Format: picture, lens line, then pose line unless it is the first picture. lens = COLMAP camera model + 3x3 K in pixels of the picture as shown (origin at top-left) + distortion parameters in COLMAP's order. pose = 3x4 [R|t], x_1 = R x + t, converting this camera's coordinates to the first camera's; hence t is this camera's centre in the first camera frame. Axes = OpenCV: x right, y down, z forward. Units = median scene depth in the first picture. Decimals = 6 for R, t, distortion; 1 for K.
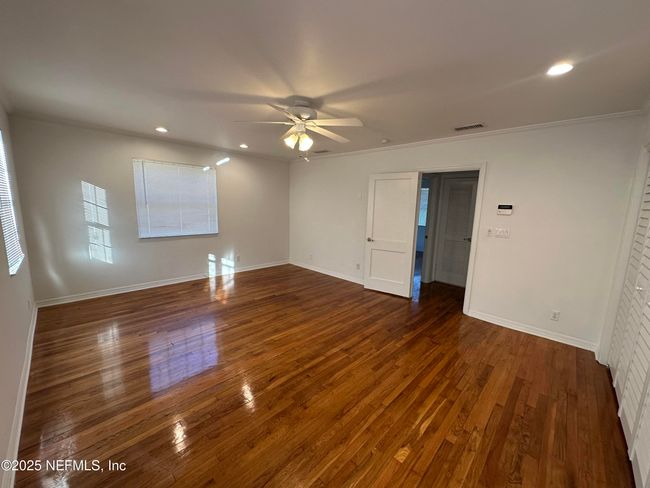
lens RADIAL K [[258.0, 0, 325.0], [0, 258.0, 244.0], [0, 0, 1]] dist [0.000268, -0.000003]
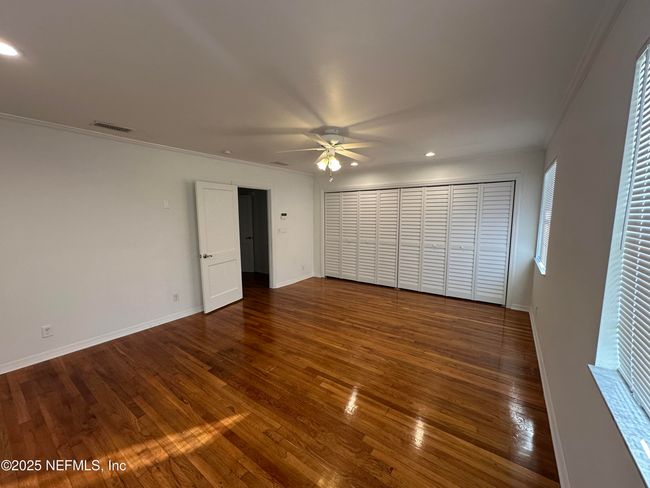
lens RADIAL K [[258.0, 0, 325.0], [0, 258.0, 244.0], [0, 0, 1]] dist [0.000268, -0.000003]
pose [[-0.143924, -0.140479, 0.979567, -1.090092], [0.153830, 0.974664, 0.162377, -0.202432], [-0.977559, 0.174056, -0.118668, 1.052588]]
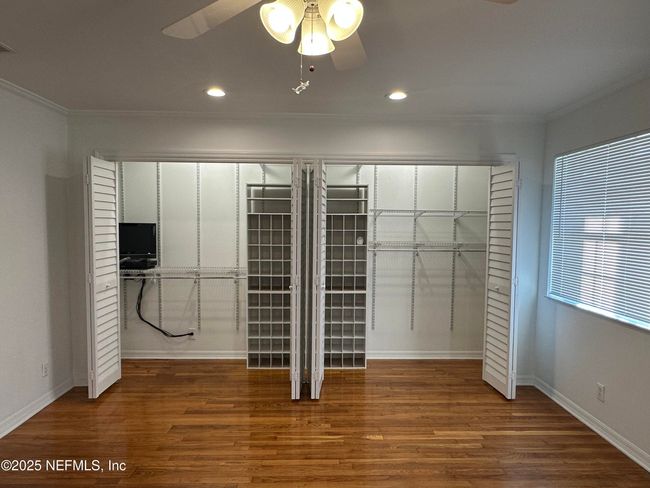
lens RADIAL K [[412.4, 0, 325.0], [0, 412.4, 244.0], [0, 0, 1]] dist [0.005001, 0.001490]
pose [[-0.707484, -0.072908, 0.702959, -0.398214], [0.077986, 0.980536, 0.180186, -0.192421], [-0.702414, 0.182300, -0.688027, 1.179279]]
